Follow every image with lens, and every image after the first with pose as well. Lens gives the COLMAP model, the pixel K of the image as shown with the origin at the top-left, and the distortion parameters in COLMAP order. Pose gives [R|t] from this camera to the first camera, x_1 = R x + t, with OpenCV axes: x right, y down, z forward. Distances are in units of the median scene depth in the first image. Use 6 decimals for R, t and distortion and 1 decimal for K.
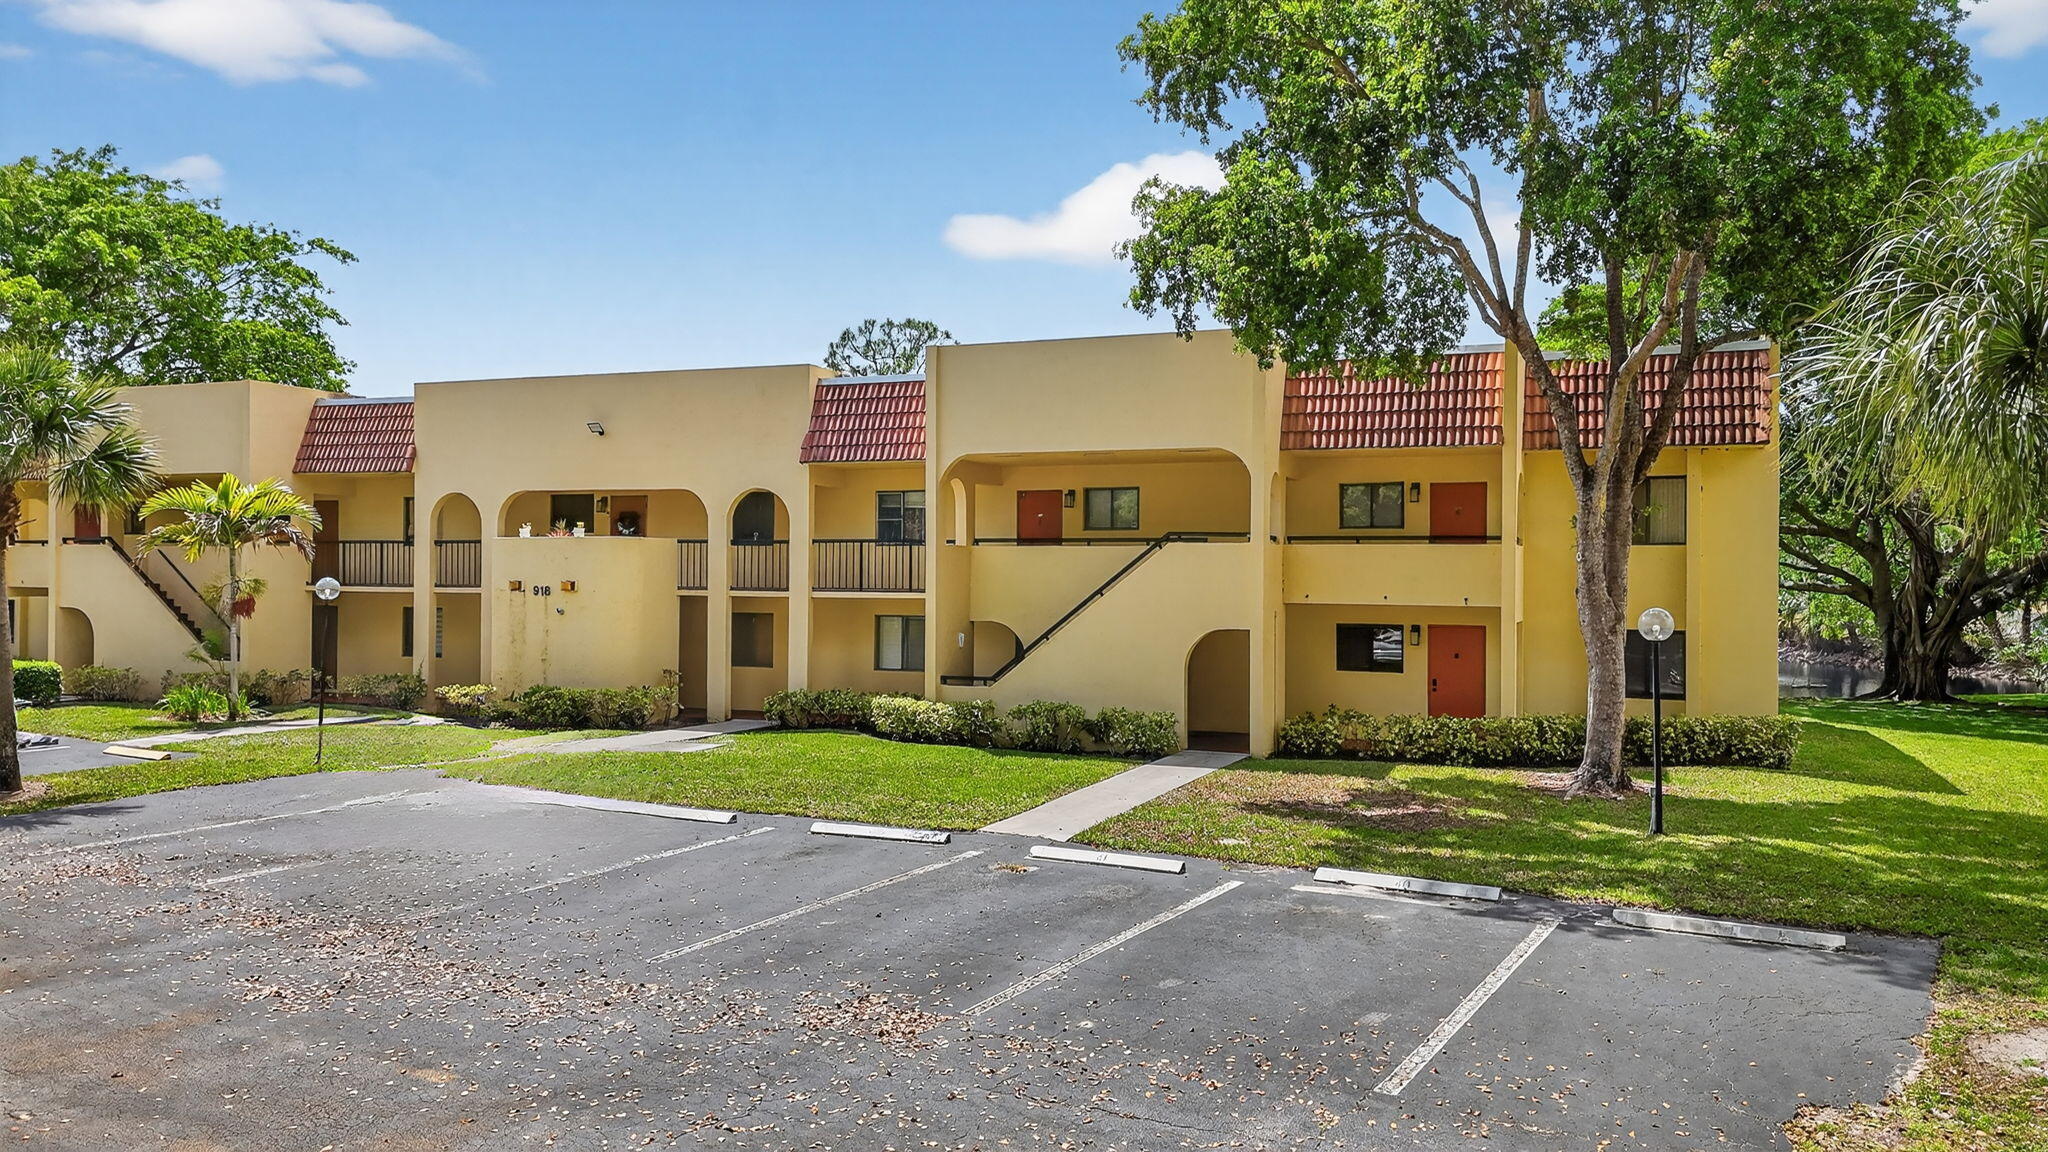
lens RADIAL K [[1533.6, 0, 1062.1], [0, 1533.6, 576.6], [0, 0, 1]] dist [0.069786, -0.072937]
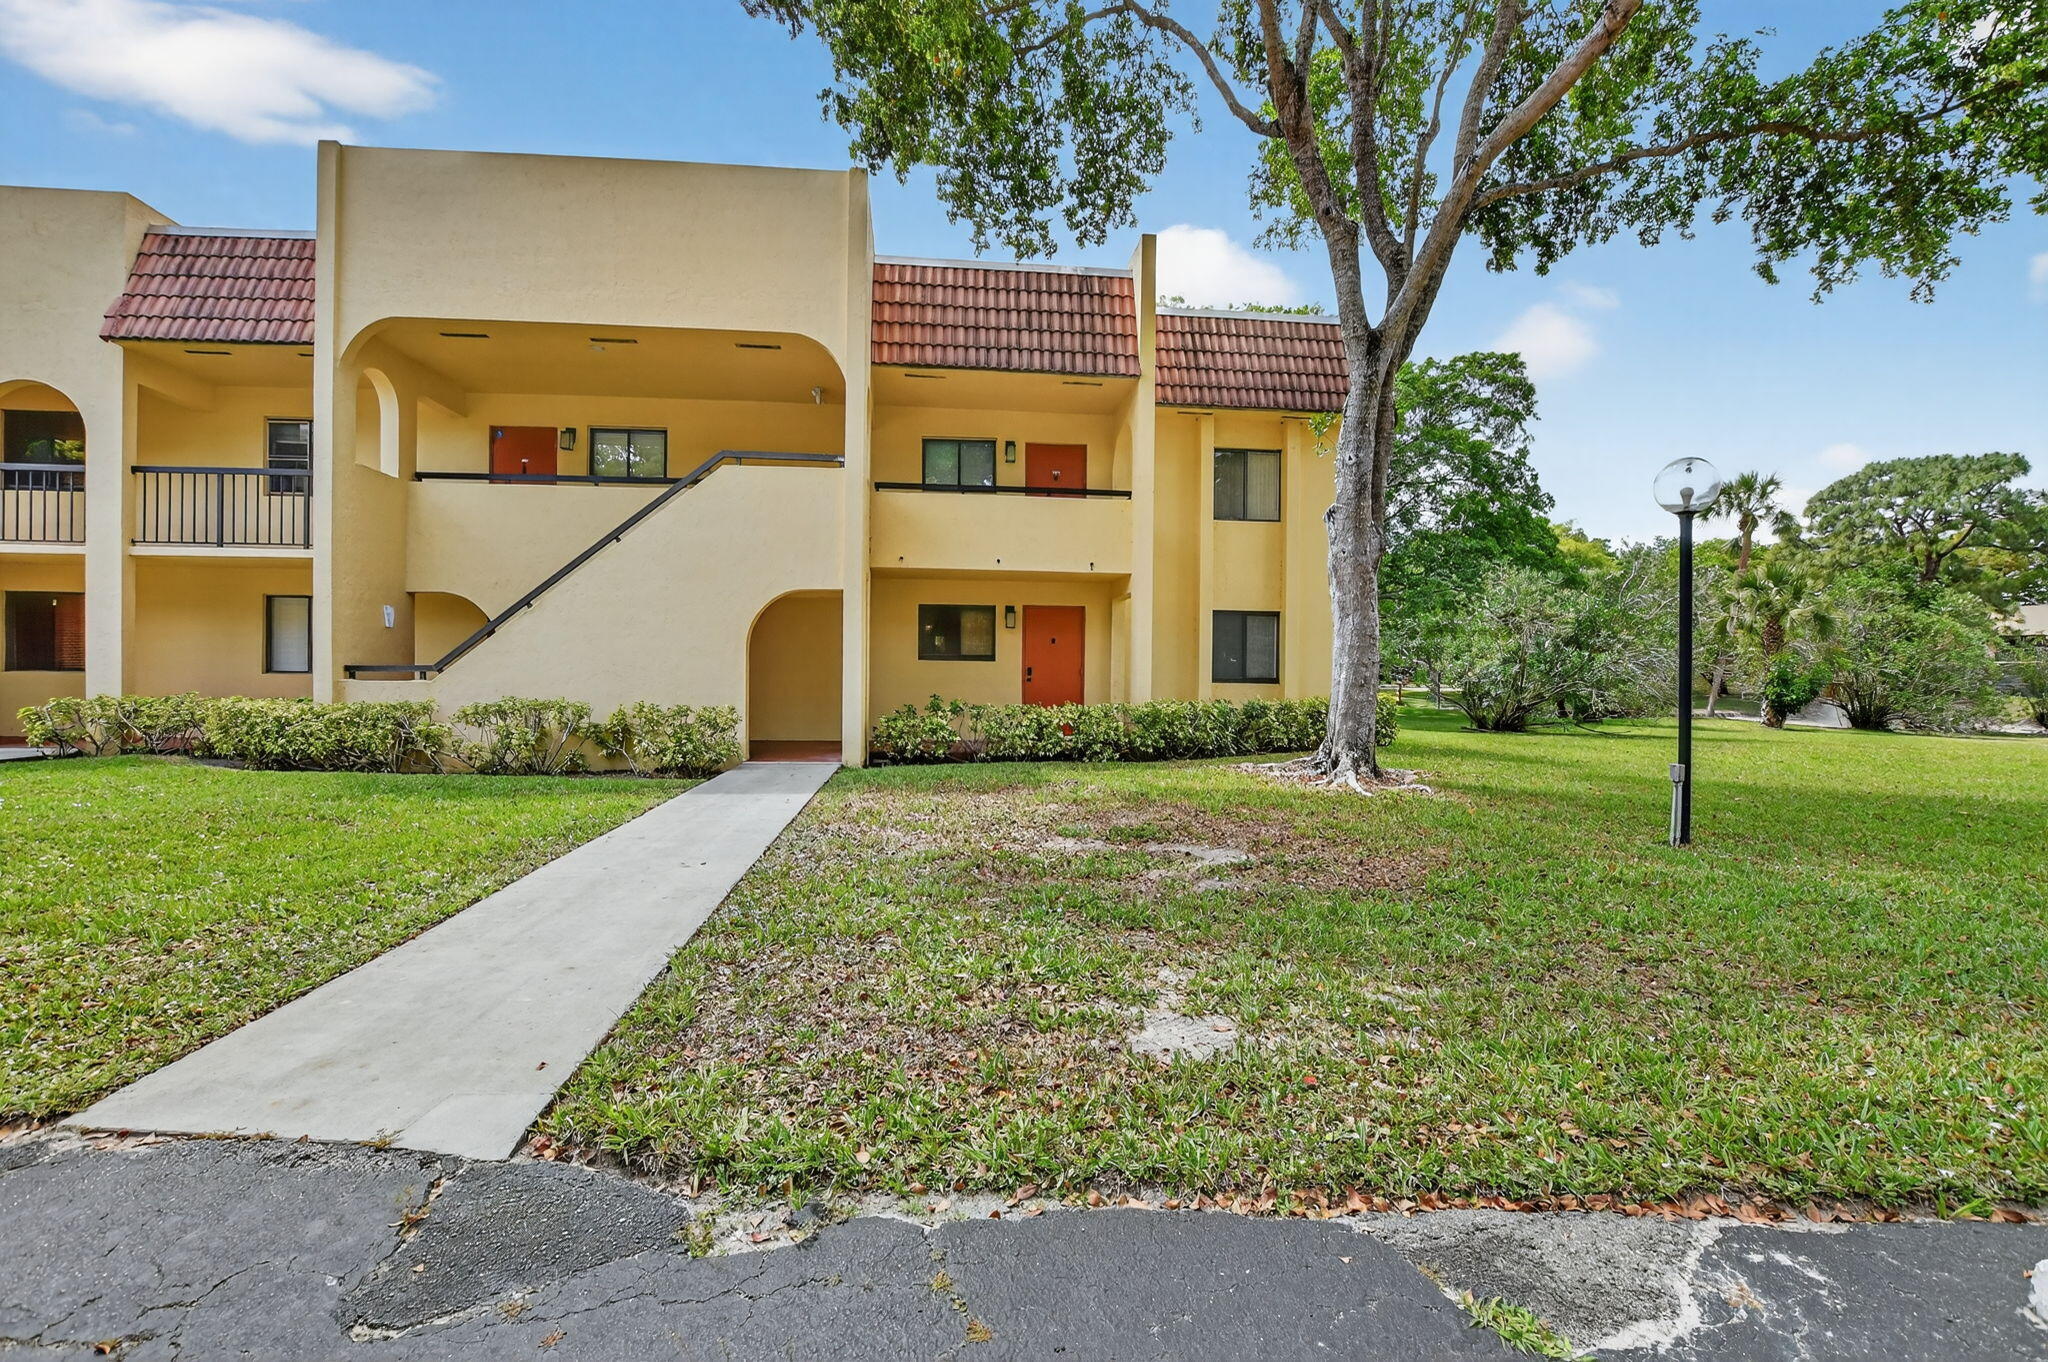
lens RADIAL K [[935.8, 0, 1030.4], [0, 935.8, 659.7], [0, 0, 1]] dist [-0.021311, 0.000197]
pose [[0.895617, -0.000875, 0.444826, 0.005786], [0.001667, 0.999998, -0.001389, 0.065057], [-0.444824, 0.001985, 0.895616, 0.540448]]
